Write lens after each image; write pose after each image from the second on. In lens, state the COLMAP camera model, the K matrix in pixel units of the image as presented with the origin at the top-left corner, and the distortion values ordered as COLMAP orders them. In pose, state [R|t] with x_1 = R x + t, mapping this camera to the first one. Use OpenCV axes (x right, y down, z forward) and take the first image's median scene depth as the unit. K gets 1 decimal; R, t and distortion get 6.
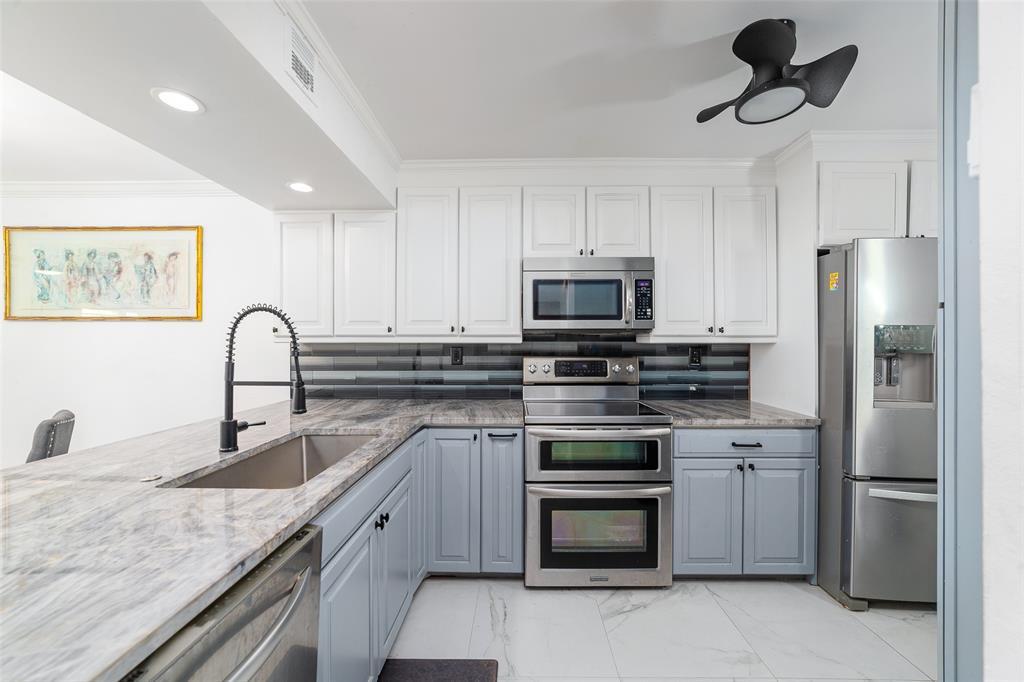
lens RADIAL K [[397.4, 0, 513.7], [0, 397.4, 344.7], [0, 0, 1]] dist [-0.009908, 0.000672]
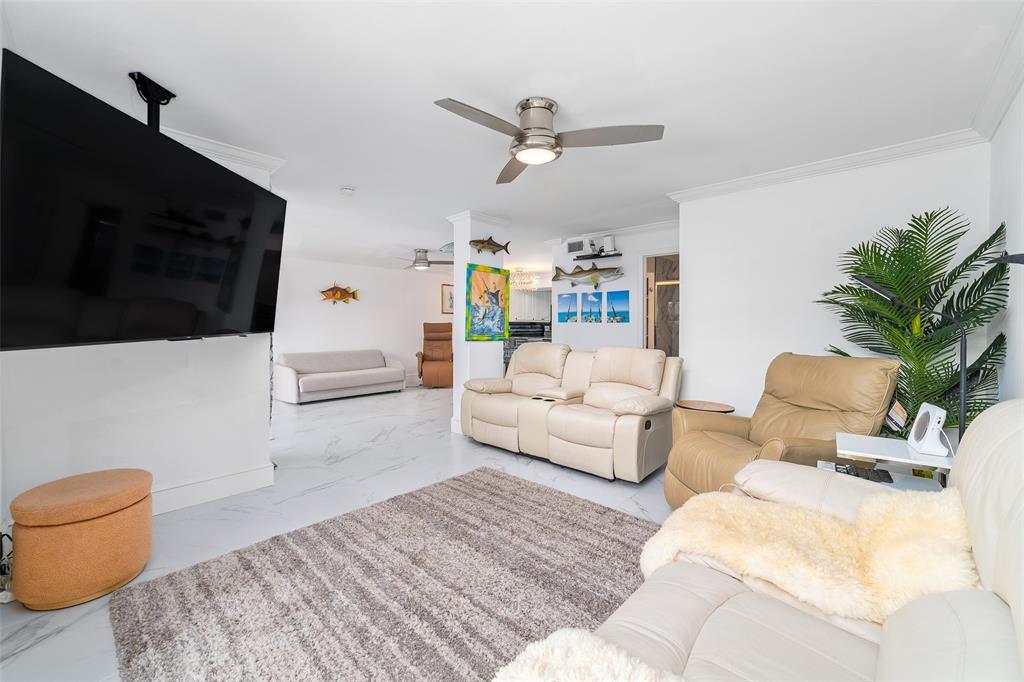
lens RADIAL K [[420.9, 0, 483.8], [0, 420.9, 333.7], [0, 0, 1]] dist [-0.018946, 0.015140]
pose [[0.689302, -0.009651, 0.724410, -3.669209], [0.001690, 0.999930, 0.011714, 0.065483], [-0.724472, -0.006850, 0.689270, -1.614055]]
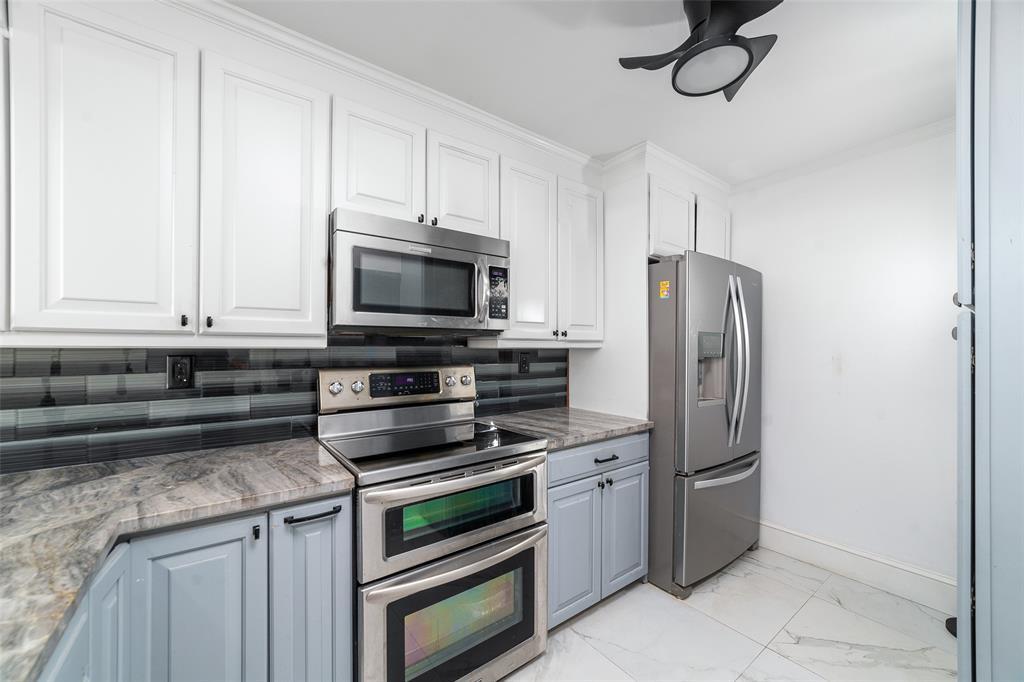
lens RADIAL K [[394.1, 0, 507.5], [0, 394.1, 346.9], [0, 0, 1]] dist [-0.036319, 0.015214]
pose [[0.794939, 0.002187, 0.606686, -0.115387], [0.001925, 0.999979, -0.006127, -0.001676], [-0.606687, 0.006038, 0.794918, 0.328073]]
